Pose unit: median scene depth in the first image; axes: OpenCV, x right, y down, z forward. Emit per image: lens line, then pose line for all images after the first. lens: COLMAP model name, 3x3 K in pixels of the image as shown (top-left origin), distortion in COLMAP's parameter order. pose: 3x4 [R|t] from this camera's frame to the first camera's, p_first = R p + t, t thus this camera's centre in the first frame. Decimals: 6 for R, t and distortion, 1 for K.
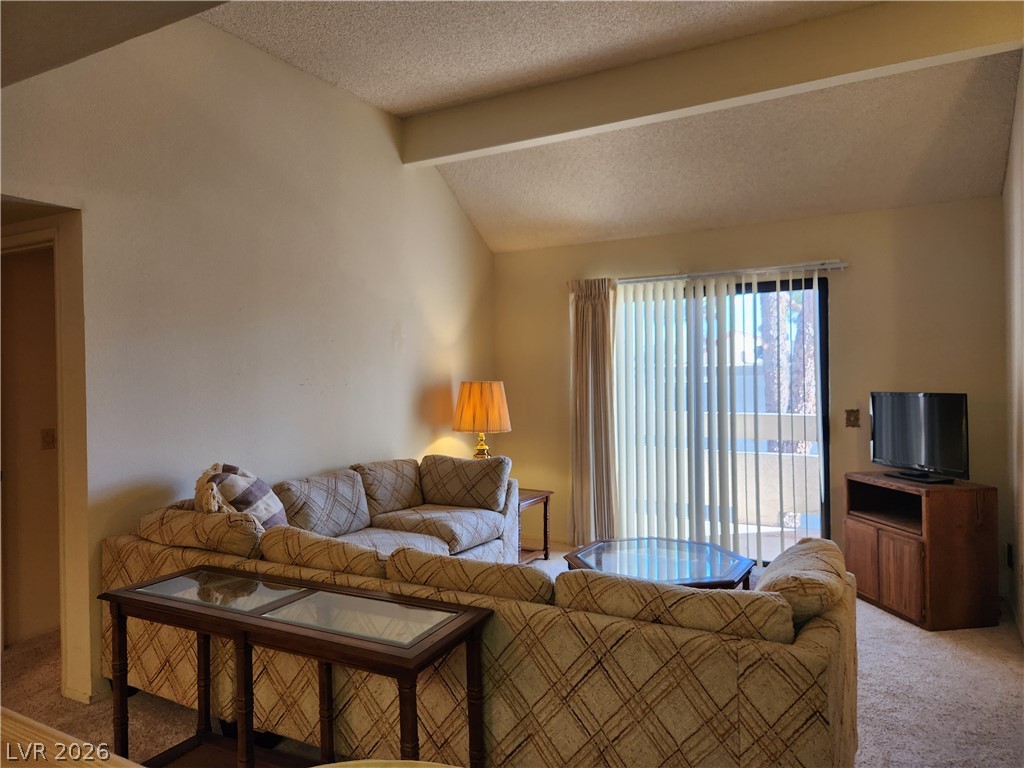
lens RADIAL K [[693.7, 0, 520.4], [0, 693.7, 381.0], [0, 0, 1]] dist [0.061578, -0.055434]
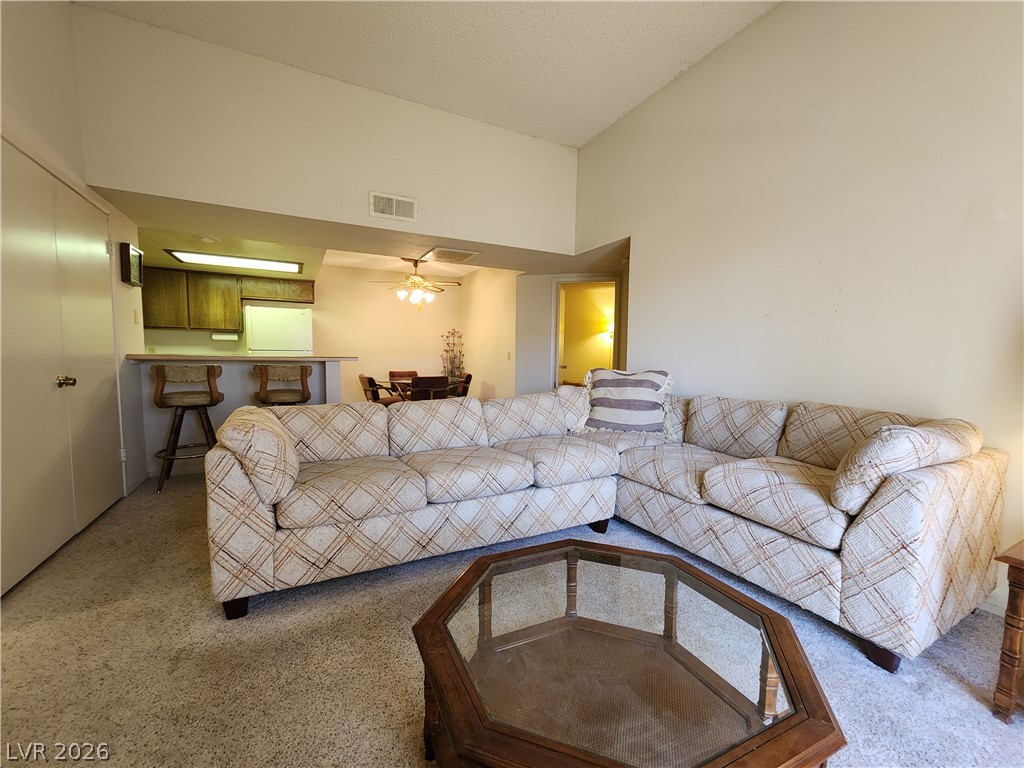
lens RADIAL K [[419.4, 0, 510.5], [0, 419.4, 387.5], [0, 0, 1]] dist [-0.002762, -0.000459]
pose [[-0.562274, 0.074770, -0.823564, 0.407468], [-0.011224, 0.995122, 0.098008, 0.054011], [0.826875, 0.064351, -0.558692, 0.969029]]
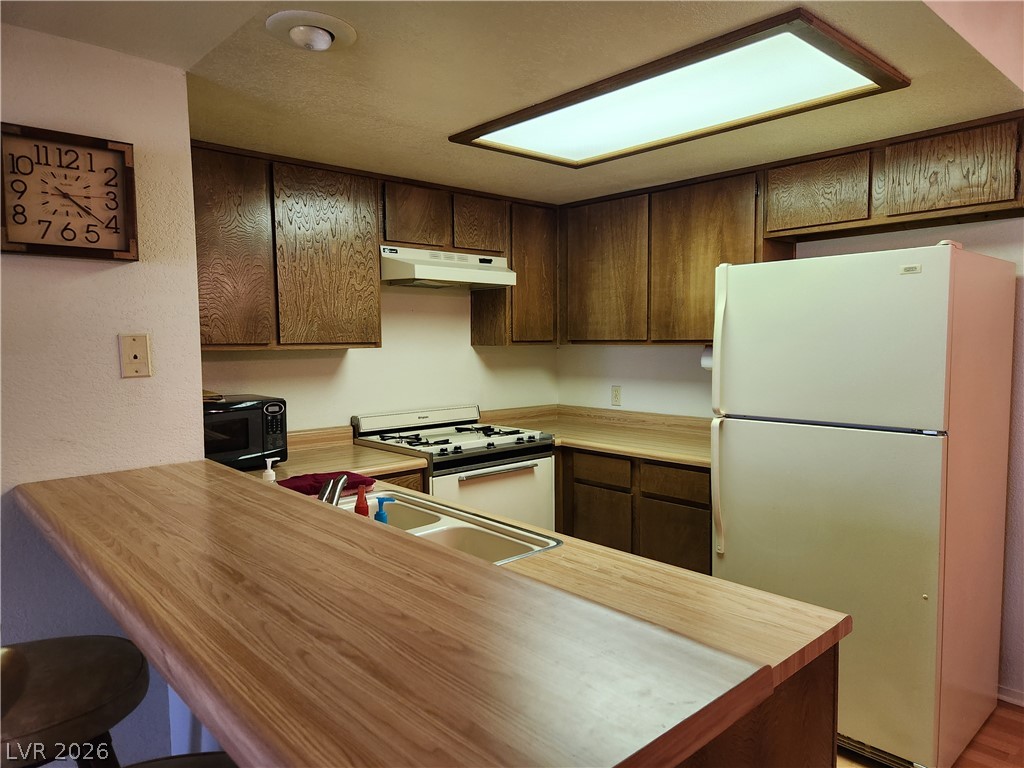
lens RADIAL K [[689.3, 0, 511.9], [0, 689.3, 390.1], [0, 0, 1]] dist [0.061890, -0.052750]
pose [[-0.943524, -0.000168, 0.331303, -0.199857], [0.027122, 0.996604, 0.077744, 0.002384], [-0.330191, 0.082339, -0.940316, 0.274462]]
